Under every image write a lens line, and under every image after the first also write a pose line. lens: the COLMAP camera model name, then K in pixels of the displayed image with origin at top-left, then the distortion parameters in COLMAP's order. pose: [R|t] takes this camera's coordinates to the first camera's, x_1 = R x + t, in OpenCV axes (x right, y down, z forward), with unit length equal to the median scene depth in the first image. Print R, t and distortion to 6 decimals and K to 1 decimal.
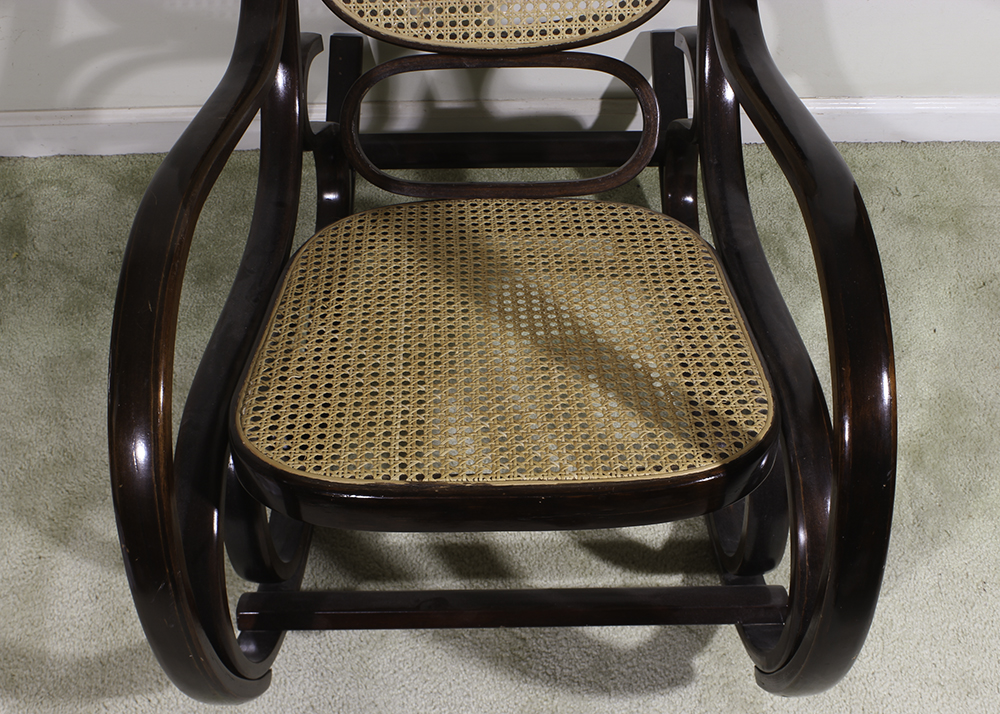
lens RADIAL K [[1258.3, 0, 512.3], [0, 1258.3, 356.8], [0, 0, 1]] dist [-0.072110, 0.048582]
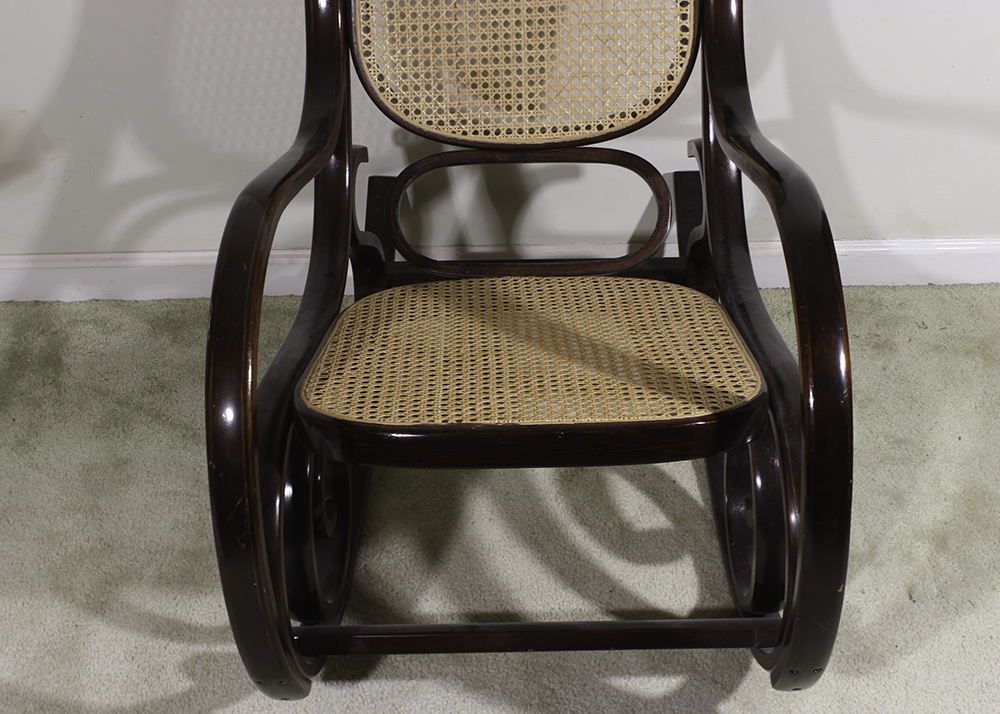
lens RADIAL K [[1672.8, 0, 537.0], [0, 1672.8, 356.9], [0, 0, 1]] dist [0.010496, 0.090598]
pose [[0.999933, -0.005605, -0.010113, 0.012132], [0.002660, 0.962701, -0.270555, 0.336786], [0.011252, 0.270510, 0.962651, -0.391044]]
